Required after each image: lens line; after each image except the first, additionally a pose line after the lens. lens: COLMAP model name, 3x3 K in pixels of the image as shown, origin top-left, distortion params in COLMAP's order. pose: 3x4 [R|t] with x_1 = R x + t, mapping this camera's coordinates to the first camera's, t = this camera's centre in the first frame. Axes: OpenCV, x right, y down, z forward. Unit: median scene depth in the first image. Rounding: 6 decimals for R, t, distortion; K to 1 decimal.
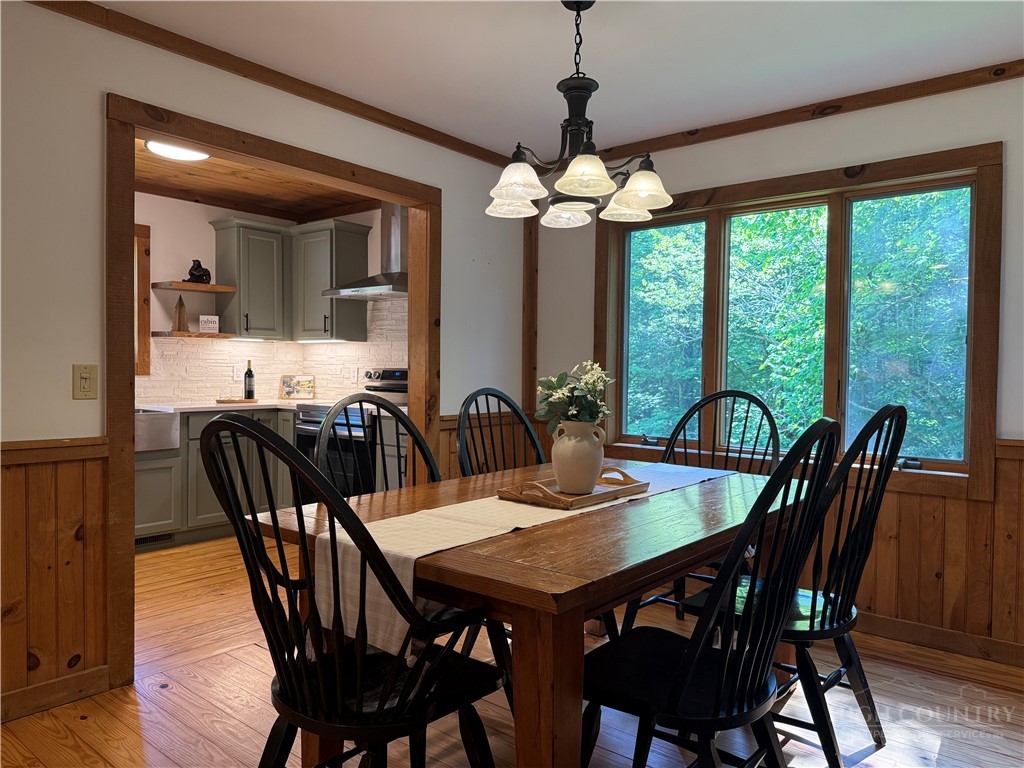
lens RADIAL K [[714.0, 0, 512.0], [0, 714.0, 384.0], [0, 0, 1]] dist [0.202376, -0.443777]
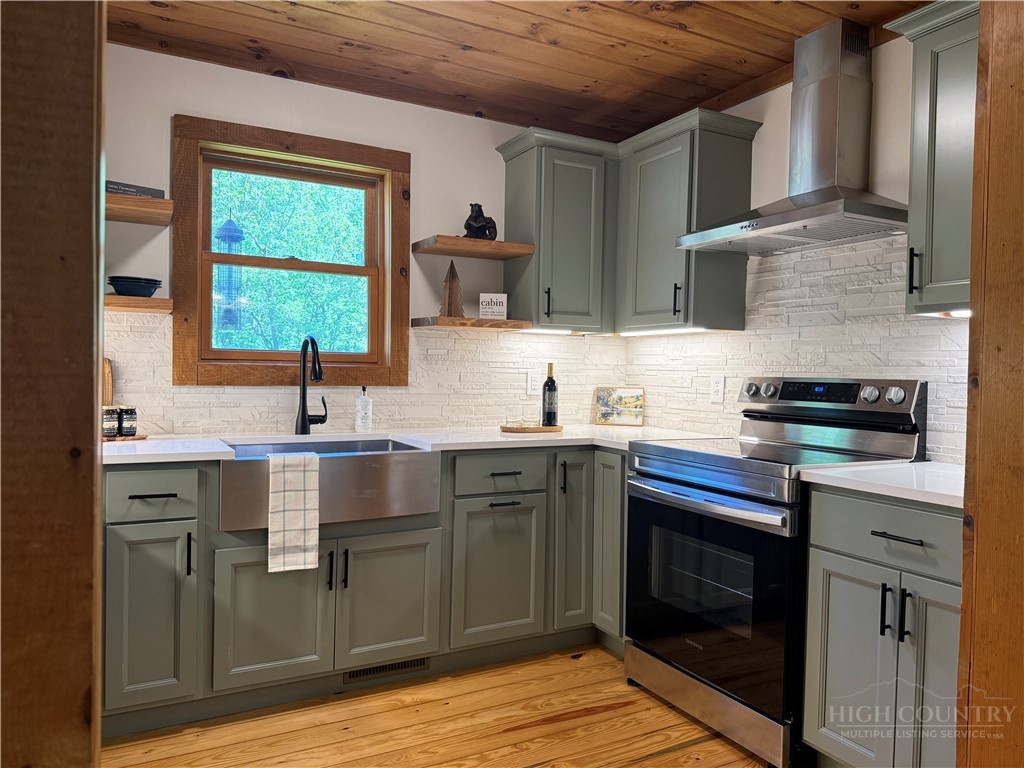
lens RADIAL K [[714.0, 0, 512.0], [0, 714.0, 384.0], [0, 0, 1]] dist [0.202376, -0.443777]
pose [[0.925299, 0.013472, -0.378999, -0.160983], [-0.017179, 0.999832, -0.006401, -0.010629], [0.378849, 0.012434, 0.925375, 0.425689]]
